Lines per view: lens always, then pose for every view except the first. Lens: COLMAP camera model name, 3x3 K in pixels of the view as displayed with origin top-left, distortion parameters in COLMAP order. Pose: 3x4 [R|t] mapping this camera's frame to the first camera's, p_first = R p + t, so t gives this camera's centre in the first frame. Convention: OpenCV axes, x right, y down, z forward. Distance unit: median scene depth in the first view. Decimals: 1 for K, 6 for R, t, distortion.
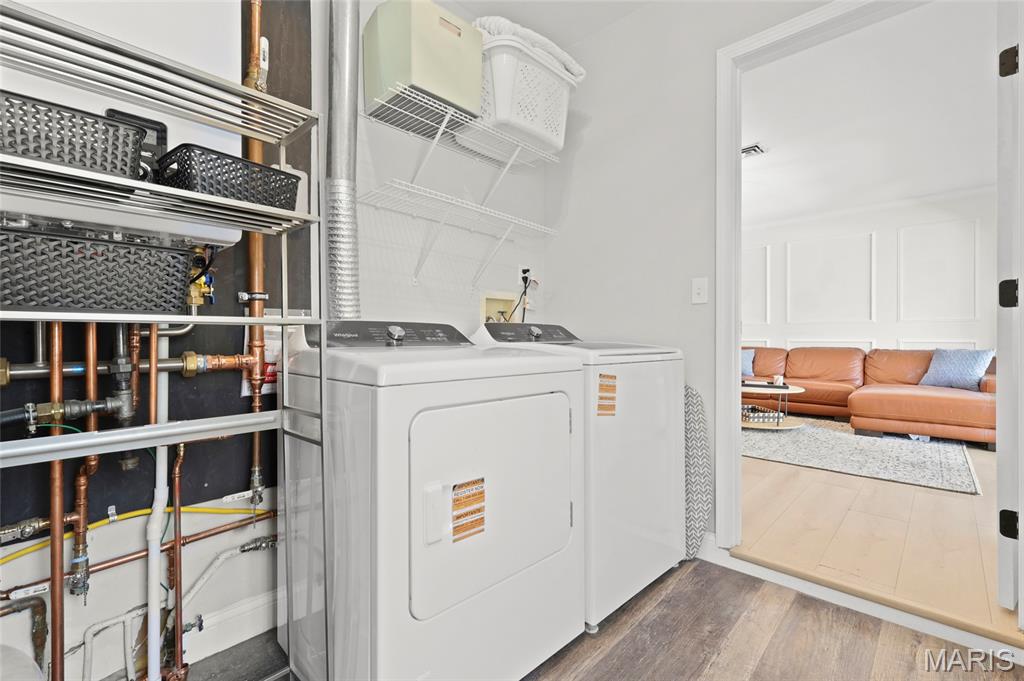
lens RADIAL K [[446.1, 0, 506.4], [0, 446.1, 341.9], [0, 0, 1]] dist [-0.000907, -0.000050]
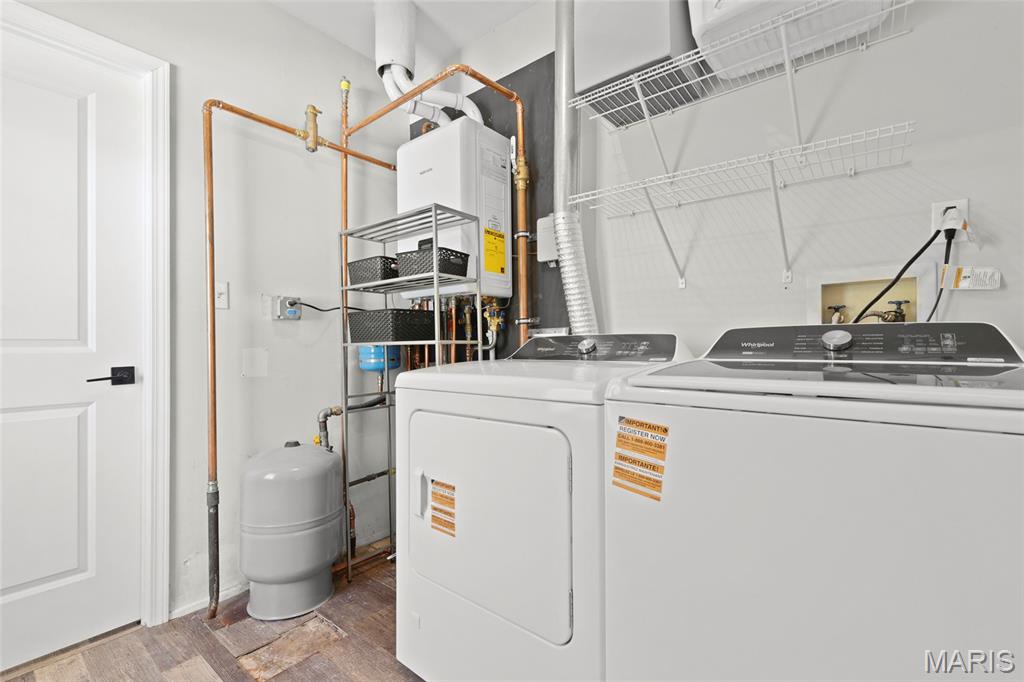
lens RADIAL K [[450.5, 0, 514.8], [0, 450.5, 345.0], [0, 0, 1]] dist [0.000263, 0.000090]
pose [[0.090907, -0.004830, -0.995848, 0.828331], [0.000350, 0.999988, -0.004818, -0.020835], [0.995859, 0.000089, 0.090907, 0.842675]]
